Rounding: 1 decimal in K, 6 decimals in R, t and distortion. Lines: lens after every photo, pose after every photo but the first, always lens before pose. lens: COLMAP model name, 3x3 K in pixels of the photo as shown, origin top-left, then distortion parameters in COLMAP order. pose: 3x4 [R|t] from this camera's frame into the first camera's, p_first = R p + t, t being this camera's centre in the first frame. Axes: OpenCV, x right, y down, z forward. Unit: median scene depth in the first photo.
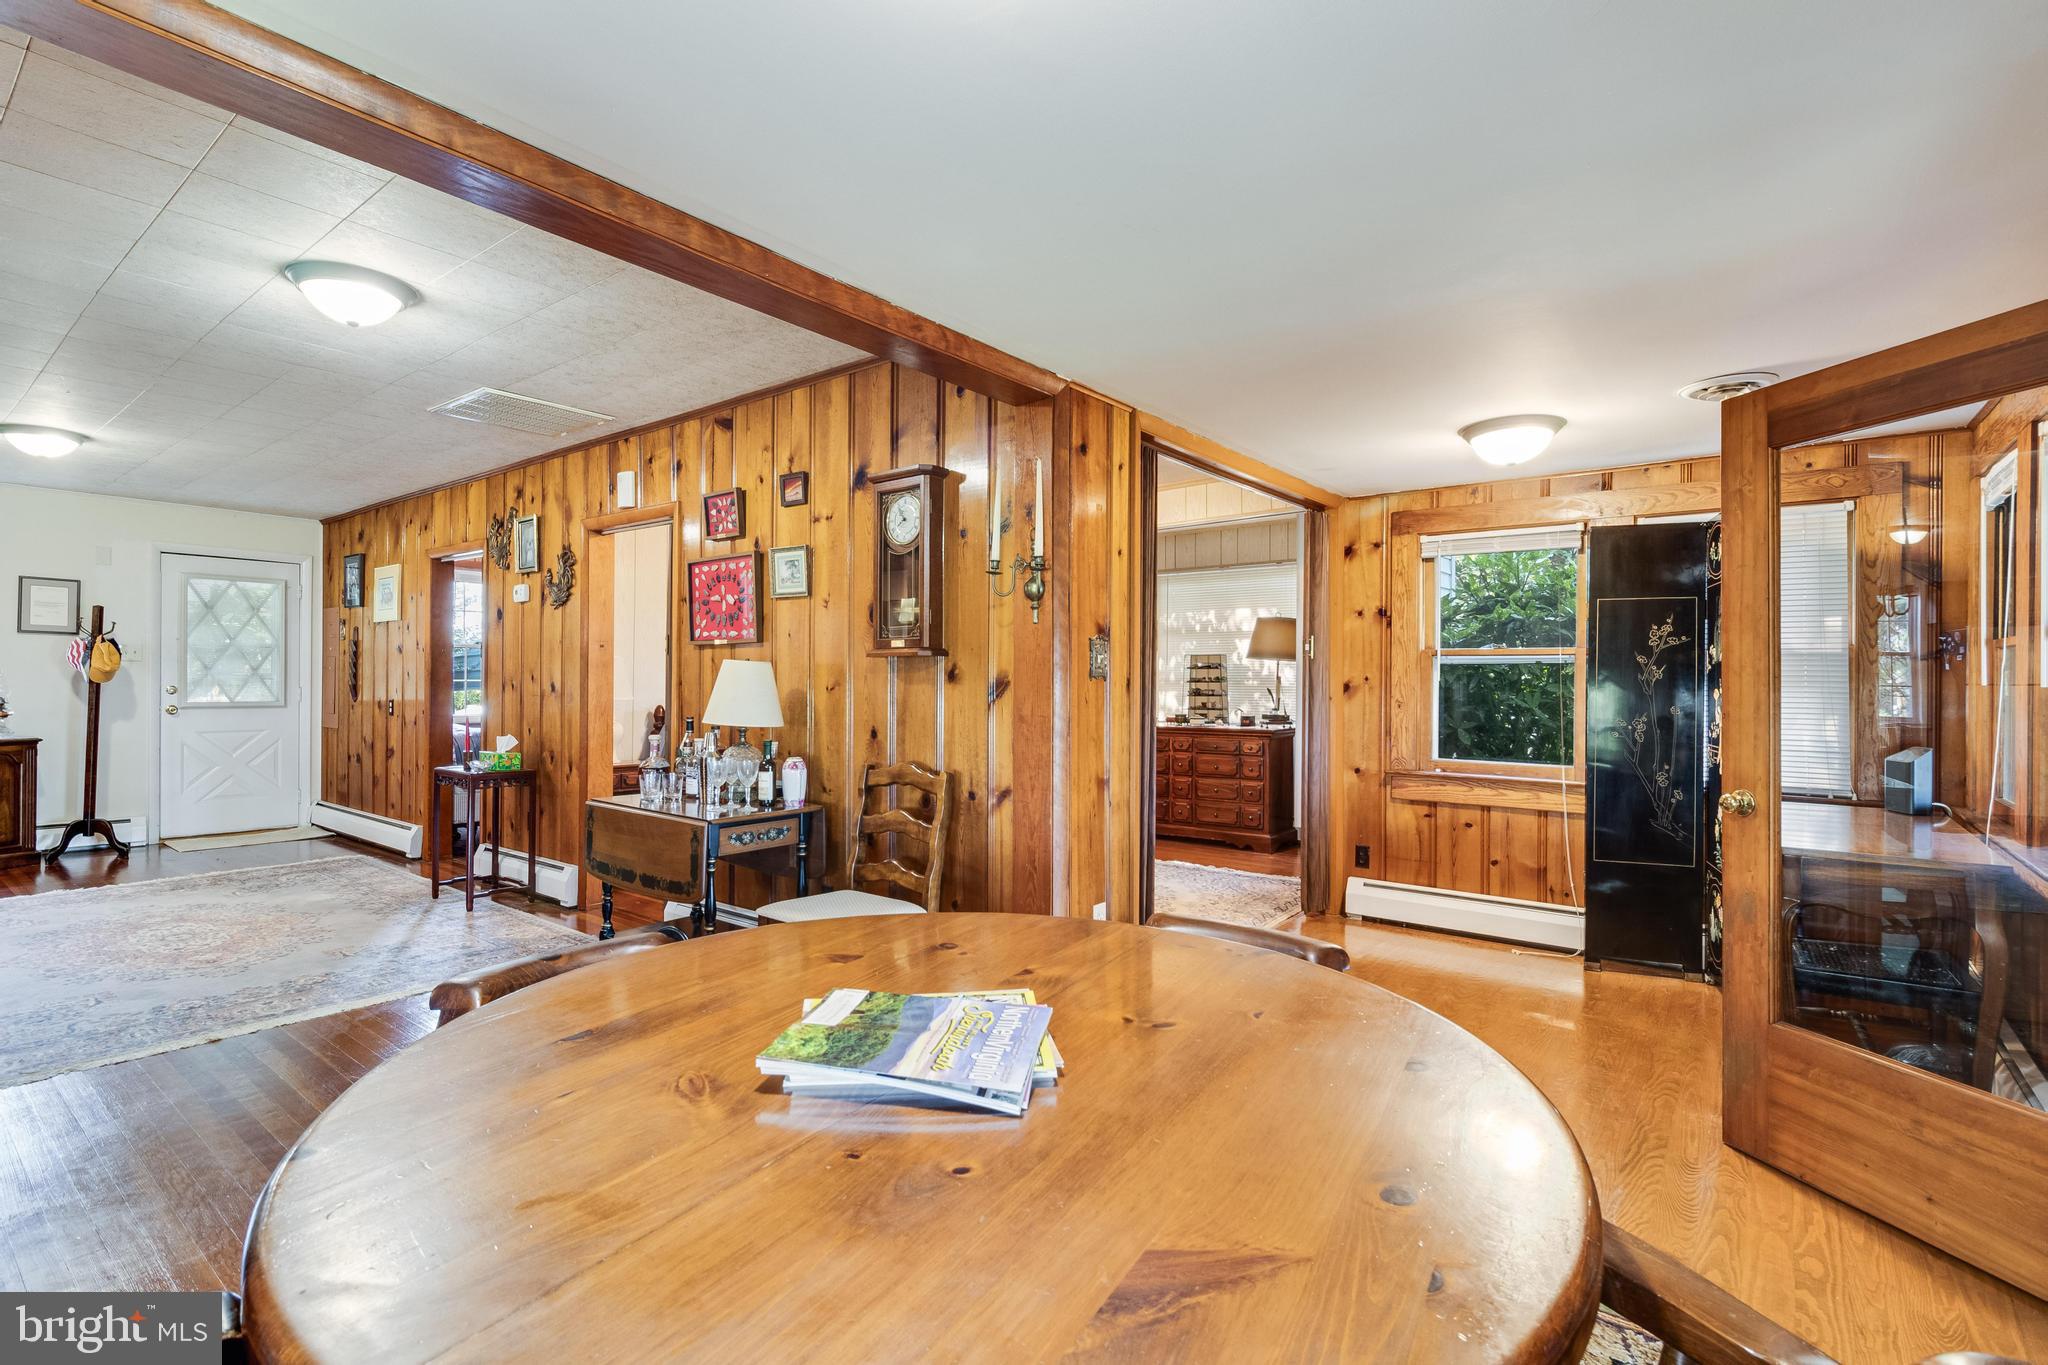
lens RADIAL K [[945.2, 0, 1016.5], [0, 945.2, 681.9], [0, 0, 1]] dist [0.006847, -0.001046]
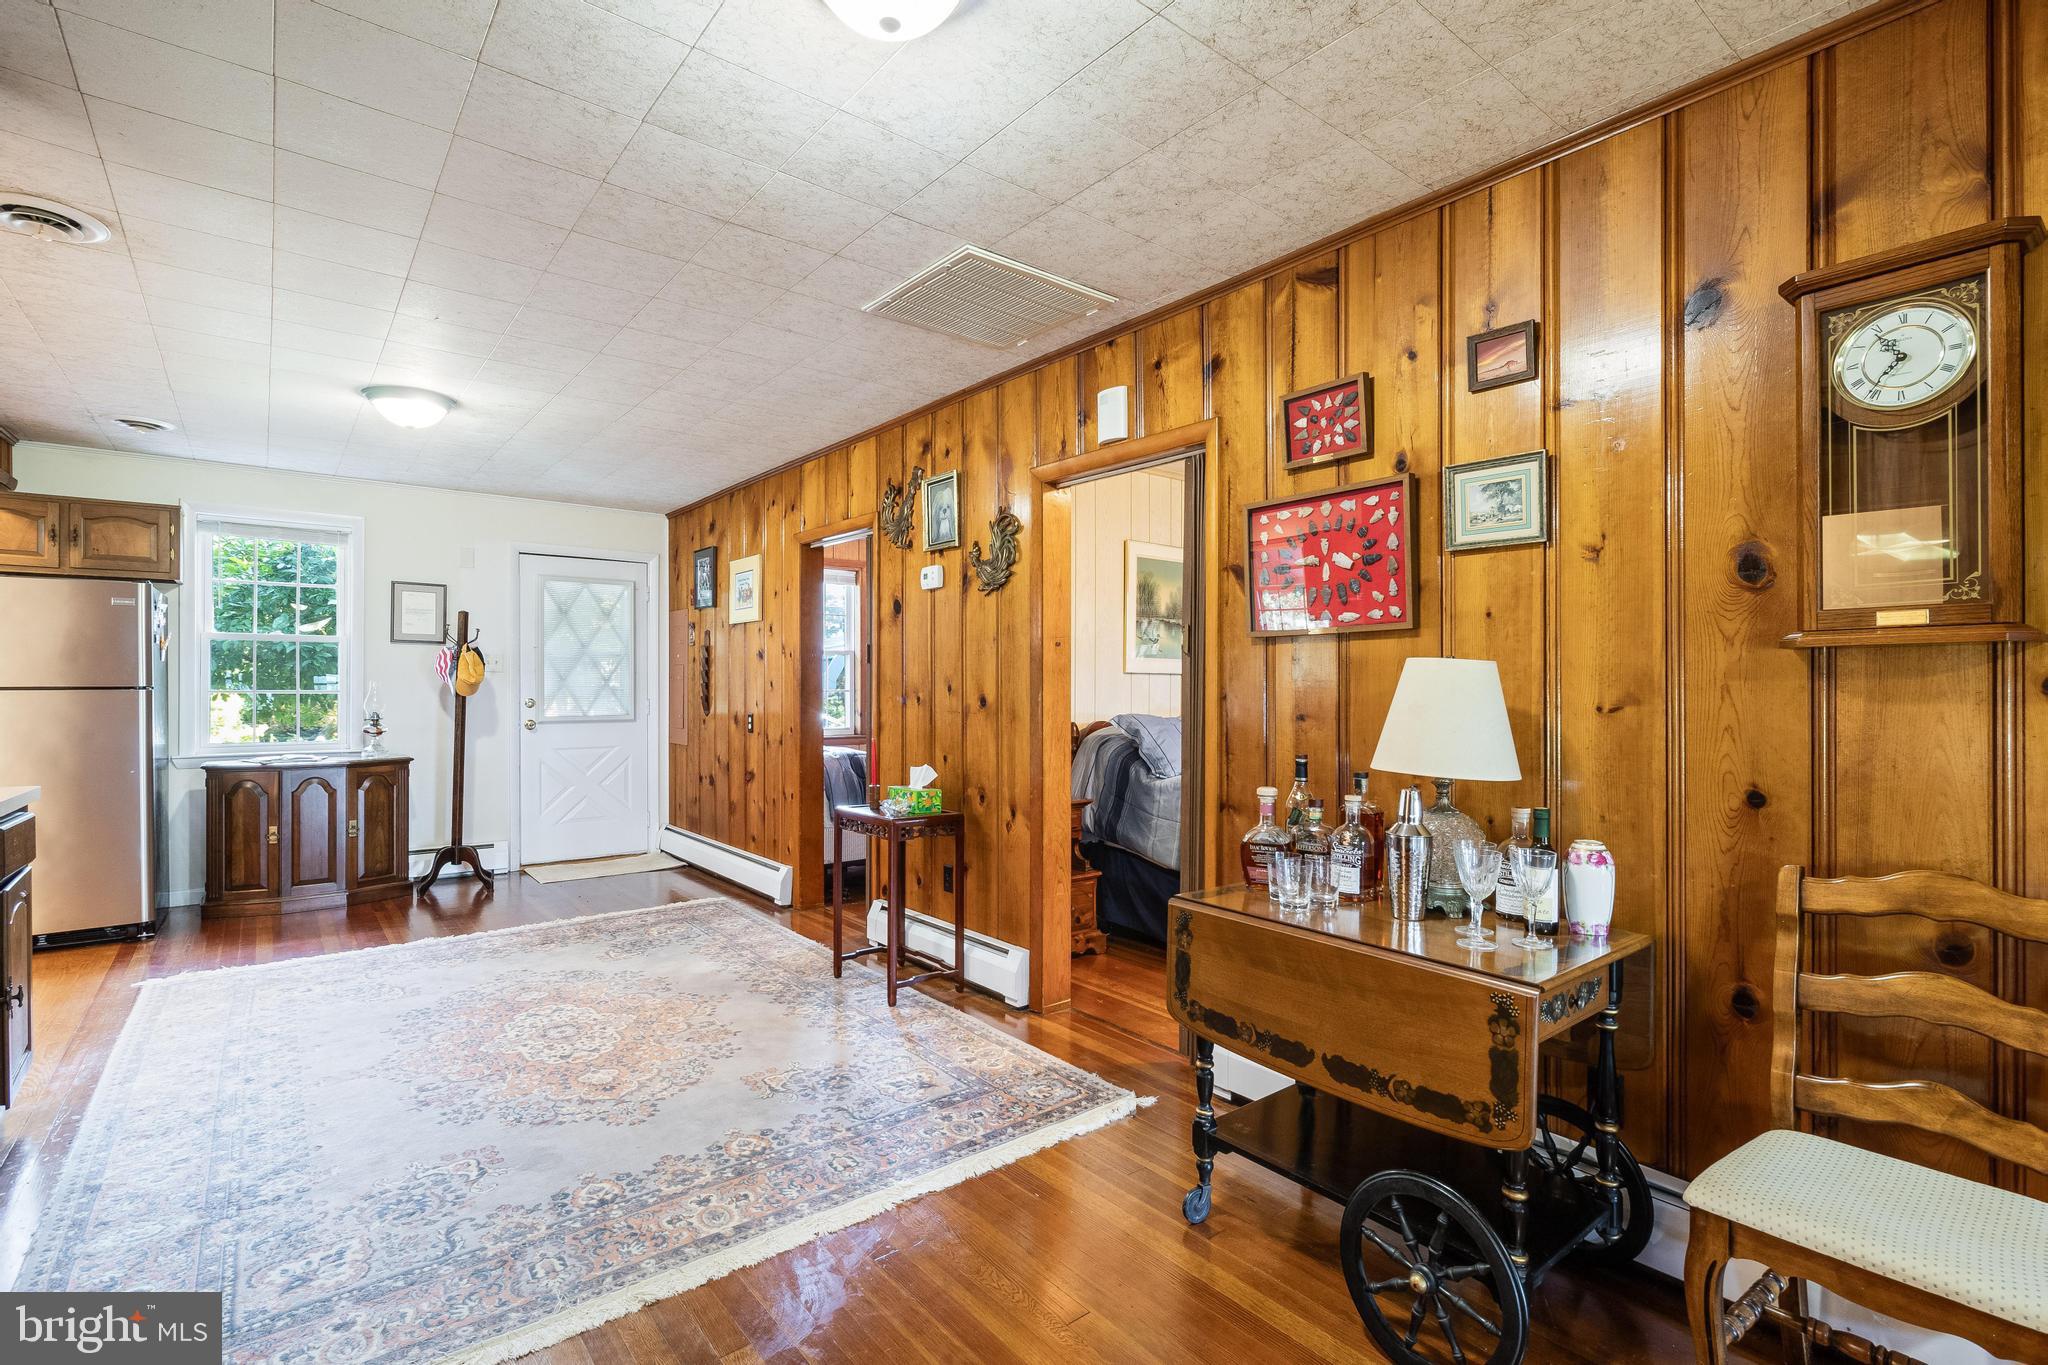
lens RADIAL K [[945.2, 0, 1025.1], [0, 945.2, 688.2], [0, 0, 1]] dist [0.006847, -0.001046]
pose [[0.974682, -0.005689, -0.223524, -0.274764], [0.006210, 0.999979, 0.001628, -0.005420], [0.223510, -0.002975, 0.974697, 0.270465]]
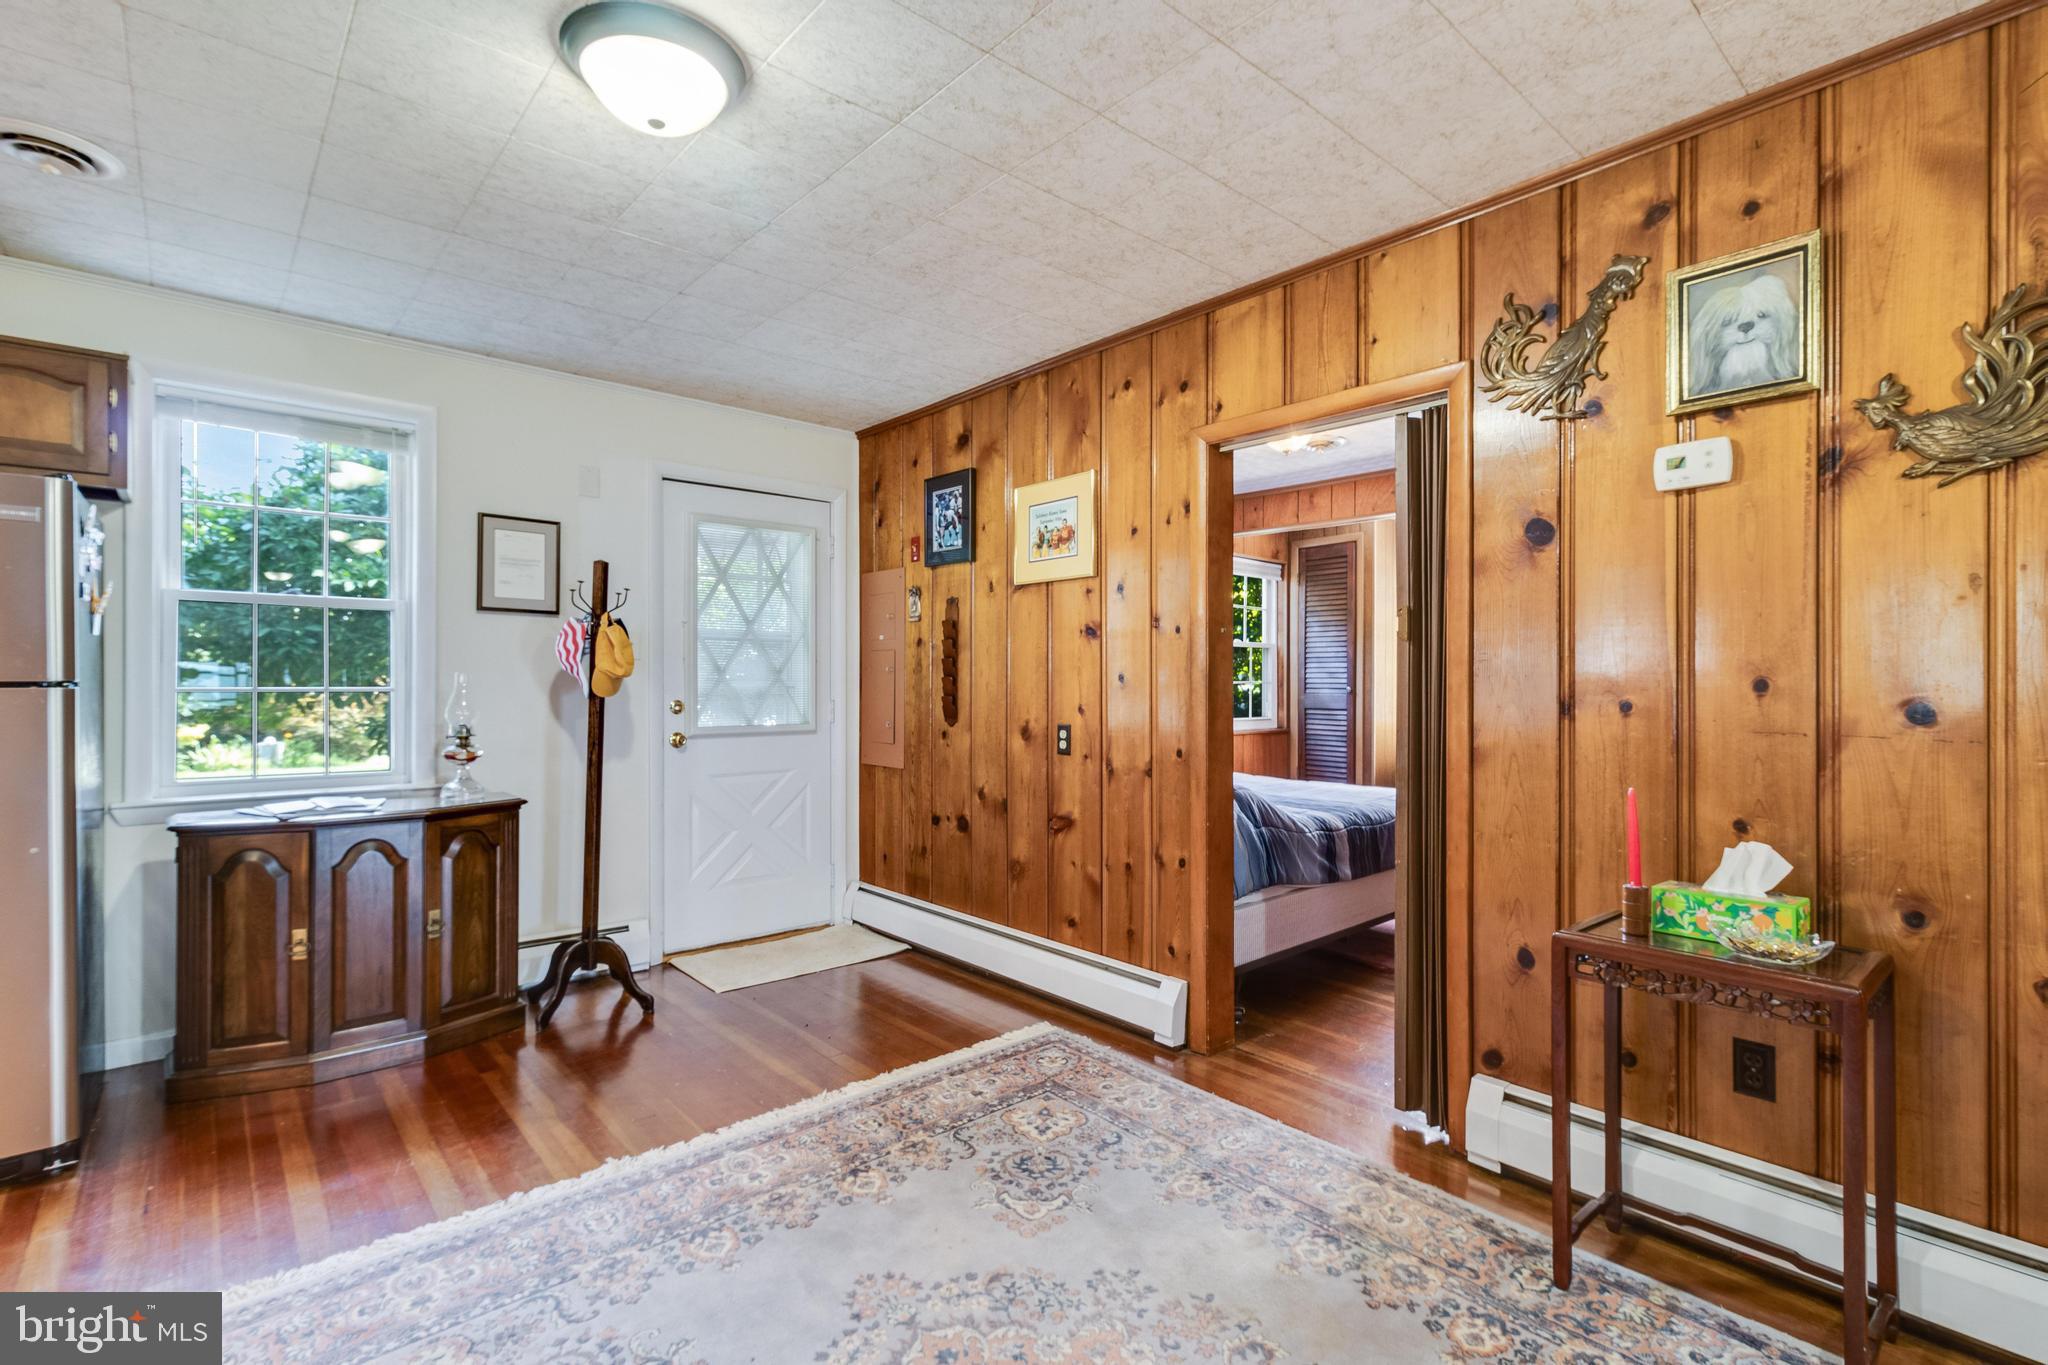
lens RADIAL K [[945.2, 0, 1034.0], [0, 945.2, 682.1], [0, 0, 1]] dist [0.006847, -0.001046]
pose [[0.984162, -0.006382, -0.177157, -0.701752], [0.006436, 0.999979, -0.000271, -0.007234], [0.177156, -0.000873, 0.984182, 0.563084]]
